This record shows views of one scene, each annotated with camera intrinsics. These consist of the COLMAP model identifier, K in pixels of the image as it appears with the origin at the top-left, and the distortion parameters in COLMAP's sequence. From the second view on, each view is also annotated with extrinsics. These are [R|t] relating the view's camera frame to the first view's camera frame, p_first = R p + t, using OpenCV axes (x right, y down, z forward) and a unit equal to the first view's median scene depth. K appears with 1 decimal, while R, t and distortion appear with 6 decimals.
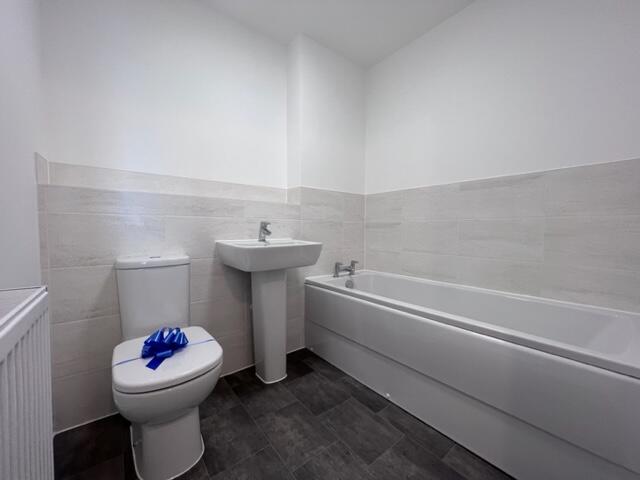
lens RADIAL K [[258.9, 0, 320.0], [0, 258.9, 240.0], [0, 0, 1]] dist [-0.000252, -0.000057]
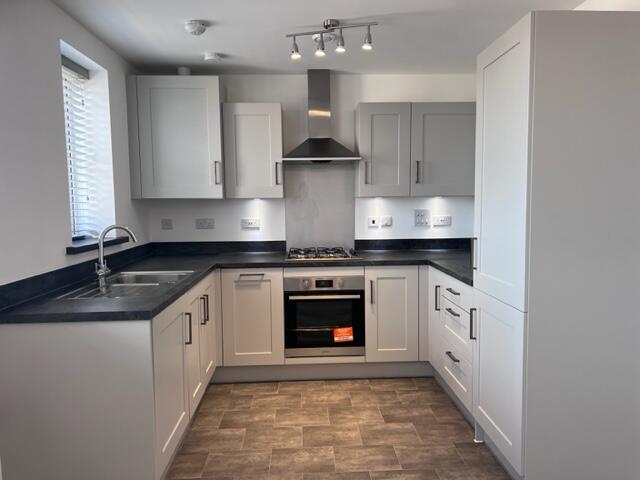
lens RADIAL K [[482.2, 0, 320.0], [0, 482.2, 240.0], [0, 0, 1]] dist [0.046343, -0.000139]
pose [[-0.590851, 0.072015, -0.803560, 1.912522], [-0.019487, 0.994444, 0.103451, -0.417205], [0.806546, 0.076783, -0.586164, 2.321591]]
